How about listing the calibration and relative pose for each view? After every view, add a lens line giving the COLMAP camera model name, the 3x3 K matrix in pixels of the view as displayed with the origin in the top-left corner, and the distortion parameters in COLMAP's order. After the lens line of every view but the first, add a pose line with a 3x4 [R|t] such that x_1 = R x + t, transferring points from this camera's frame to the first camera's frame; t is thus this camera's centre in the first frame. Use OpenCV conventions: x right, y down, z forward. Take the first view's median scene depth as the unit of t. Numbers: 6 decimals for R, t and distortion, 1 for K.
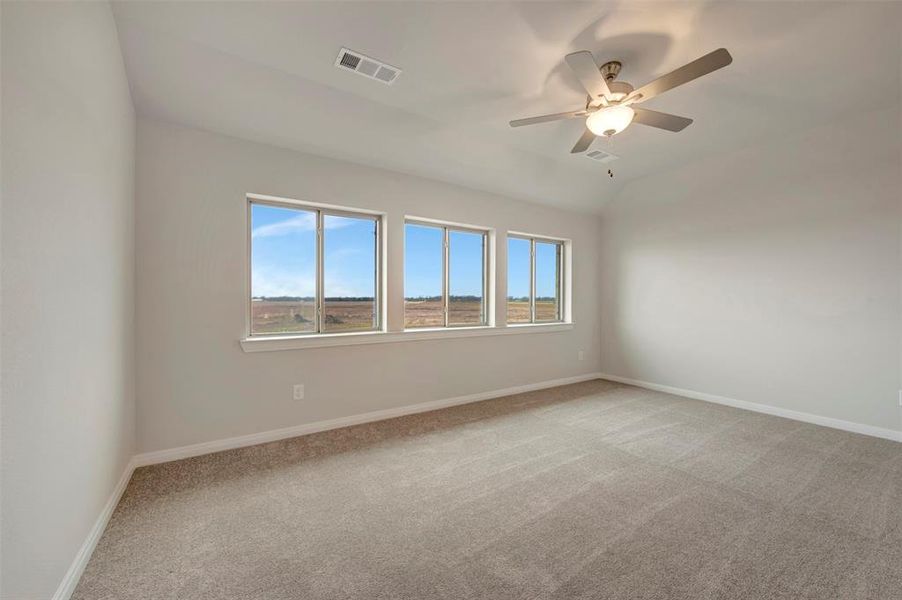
lens RADIAL K [[355.3, 0, 452.8], [0, 355.3, 303.1], [0, 0, 1]] dist [-0.000231, -0.000135]
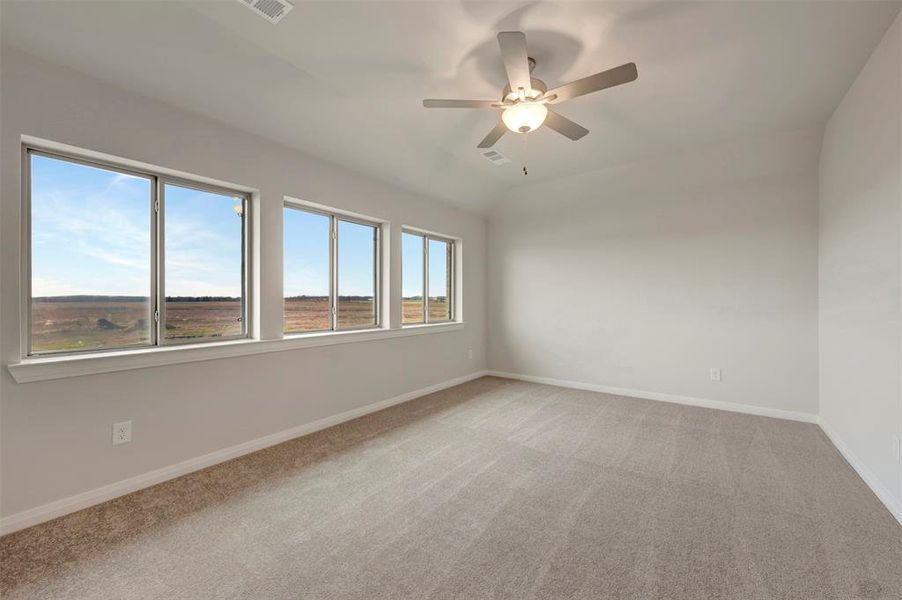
lens RADIAL K [[356.8, 0, 451.0], [0, 356.8, 300.0], [0, 0, 1]] dist [0.000372, 0.000077]
pose [[0.935070, -0.004706, 0.354432, -0.077301], [0.007144, 0.999959, -0.005571, -0.001506], [-0.354392, 0.007742, 0.935065, 0.112853]]
